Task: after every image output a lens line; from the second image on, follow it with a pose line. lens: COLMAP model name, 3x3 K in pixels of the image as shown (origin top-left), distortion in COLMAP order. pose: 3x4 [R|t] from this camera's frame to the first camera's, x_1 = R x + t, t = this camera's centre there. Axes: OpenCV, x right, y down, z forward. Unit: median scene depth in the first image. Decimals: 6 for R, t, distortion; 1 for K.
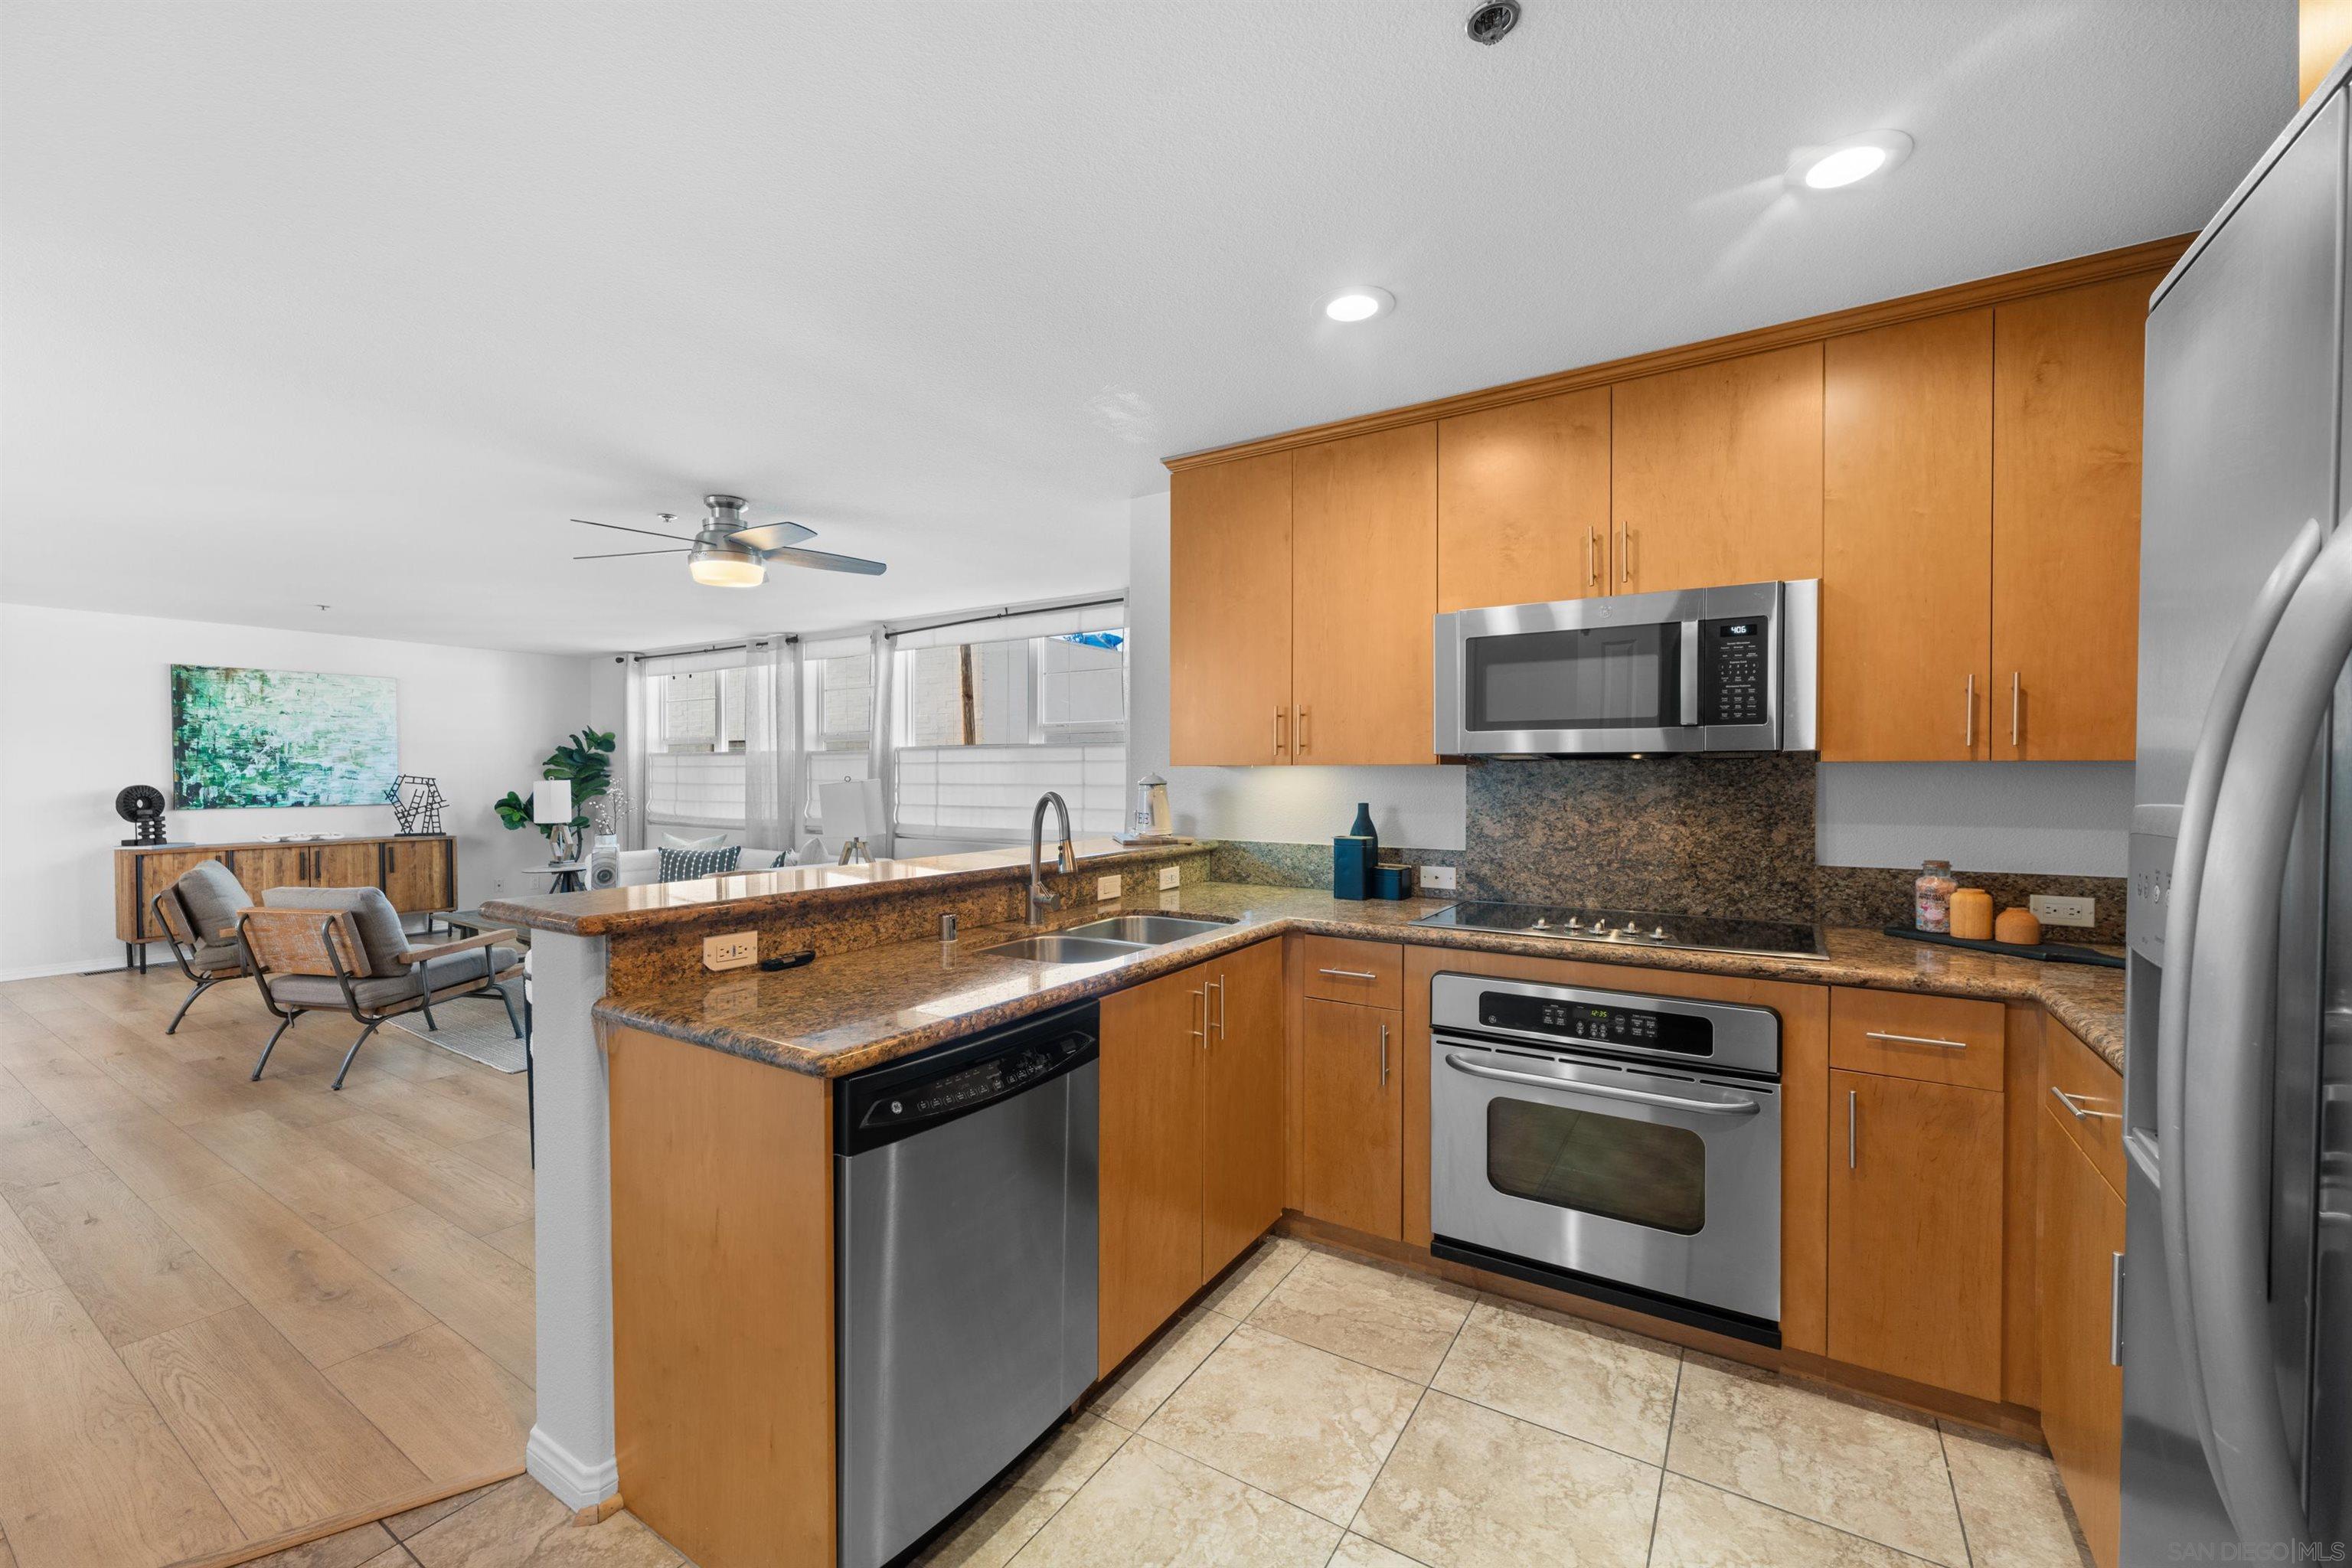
lens RADIAL K [[950.0, 0, 1181.4], [0, 950.0, 784.9], [0, 0, 1]] dist [-0.001154, -0.001233]
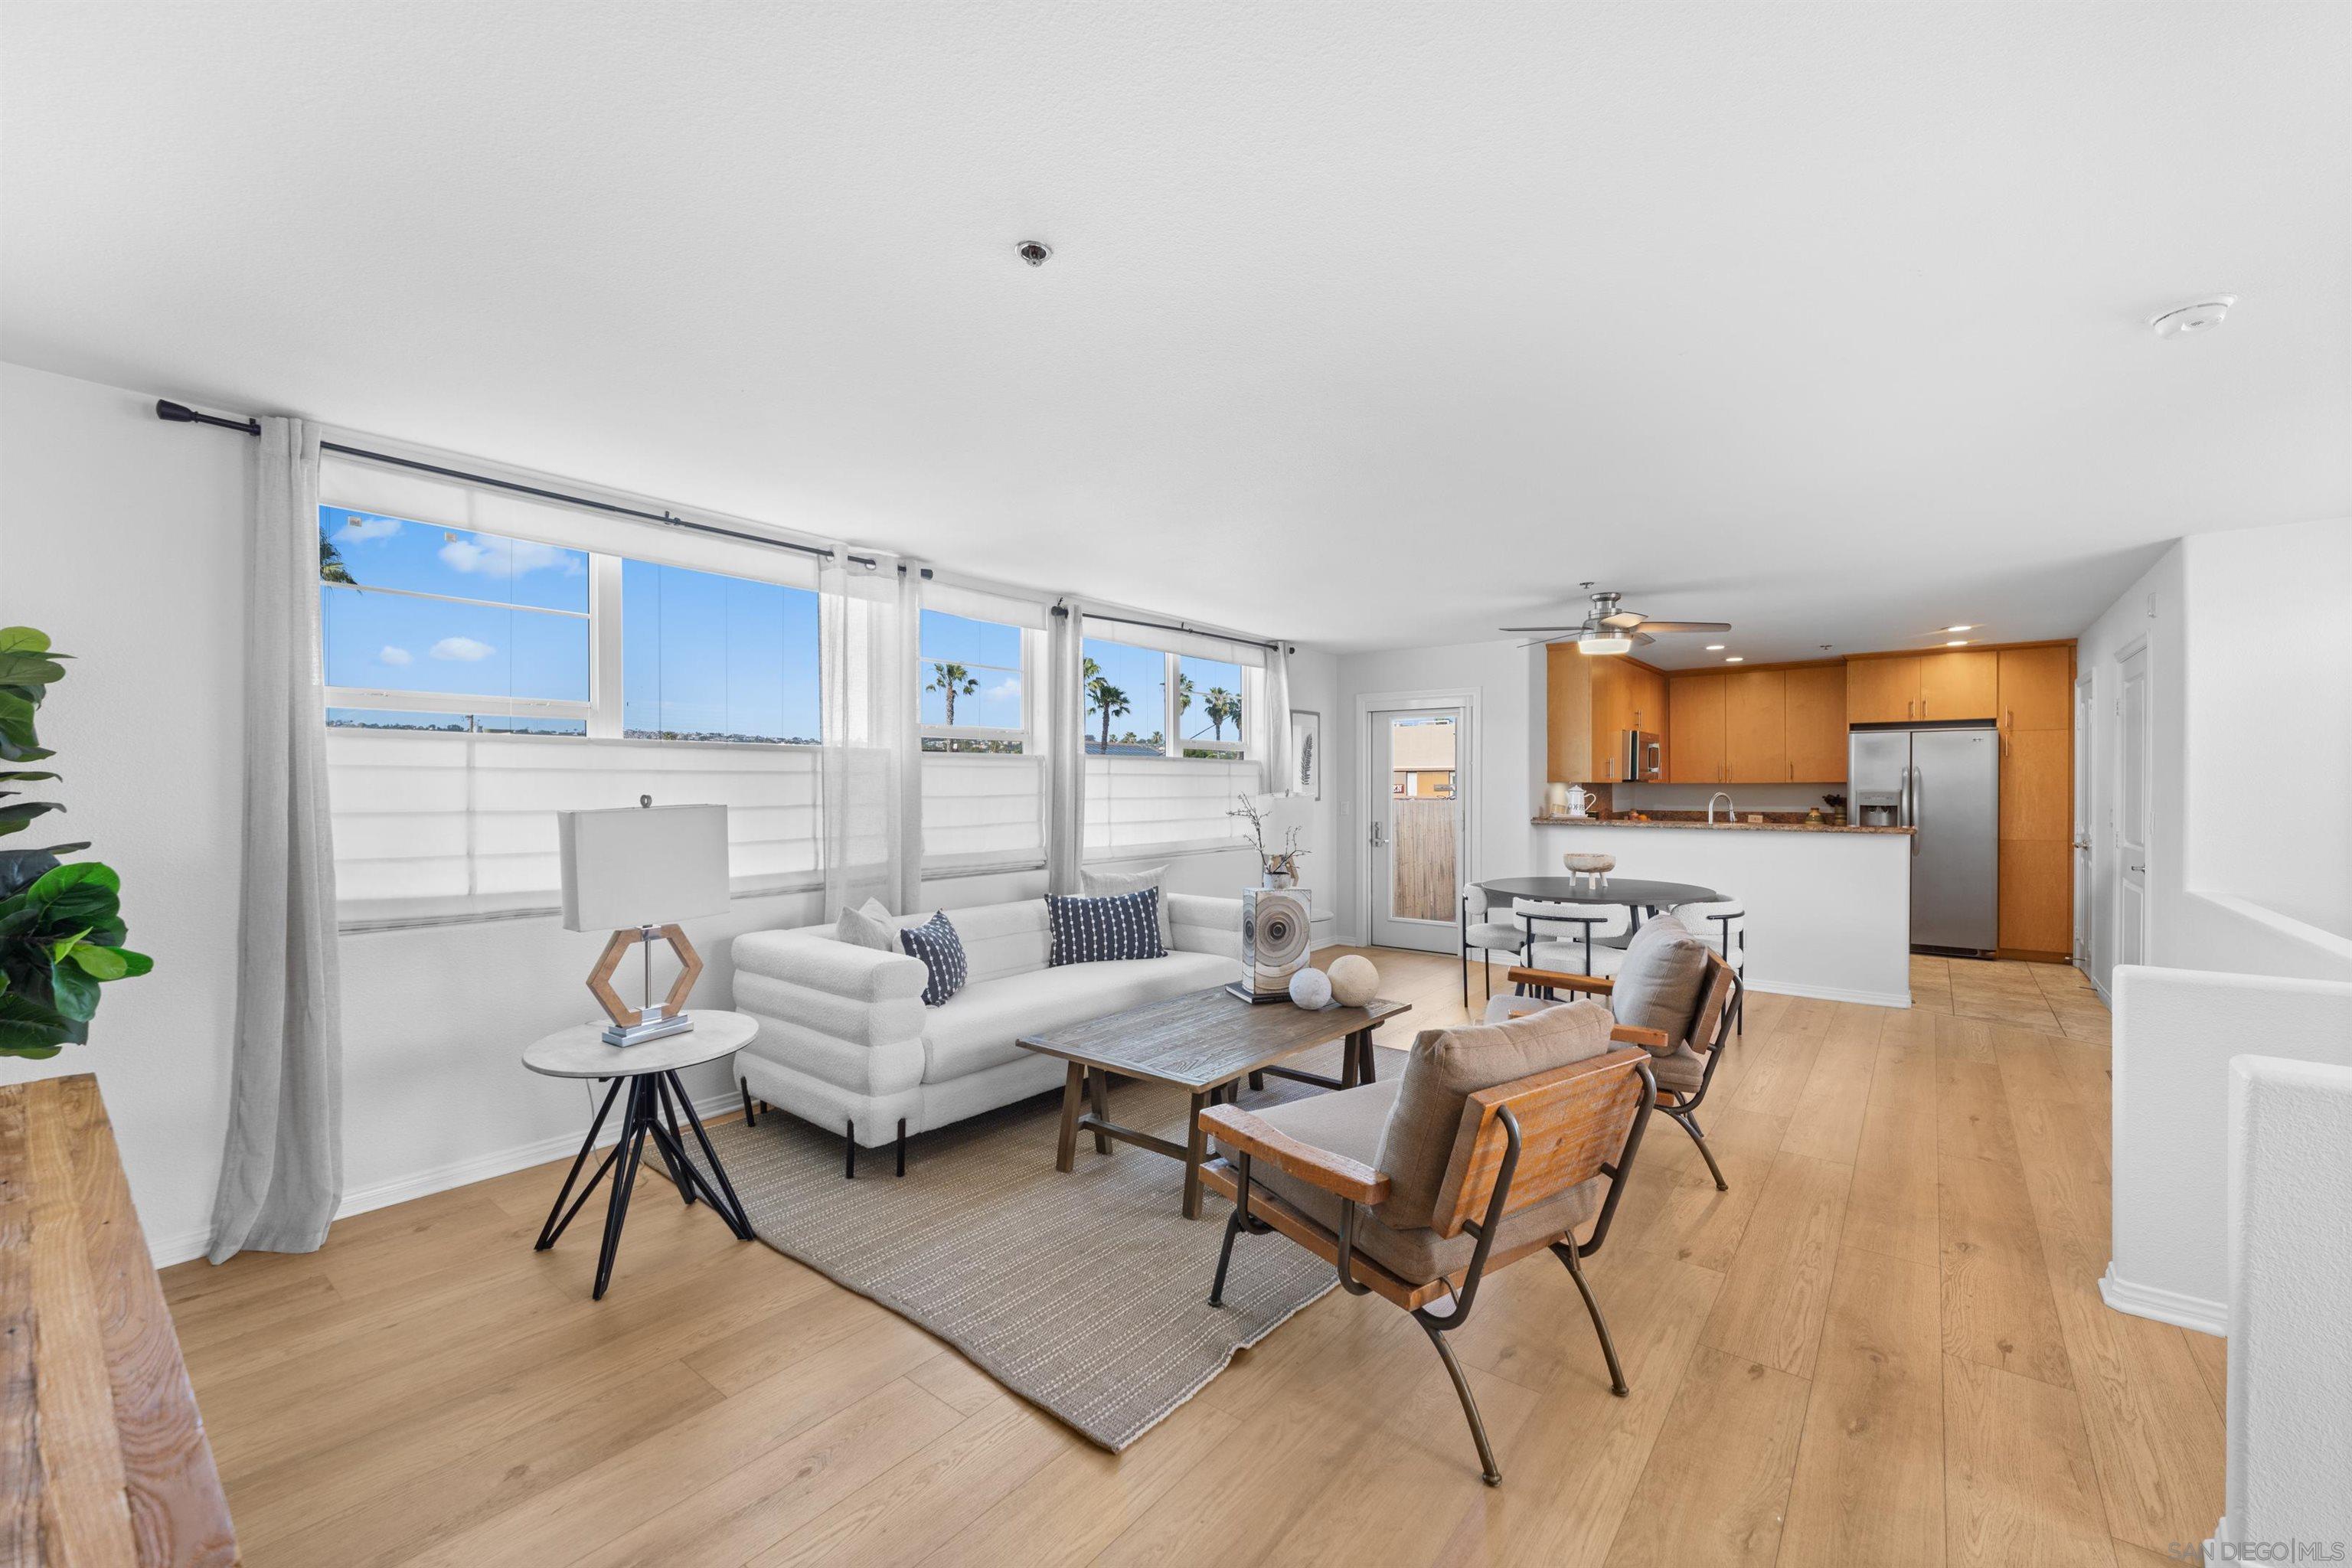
lens RADIAL K [[950.0, 0, 1170.1], [0, 950.0, 796.0], [0, 0, 1]] dist [-0.001154, -0.001233]
pose [[0.110797, -0.010410, 0.993789, -1.046507], [0.012859, 0.999876, 0.009040, -0.009560], [-0.993760, 0.011777, 0.110917, 0.796101]]
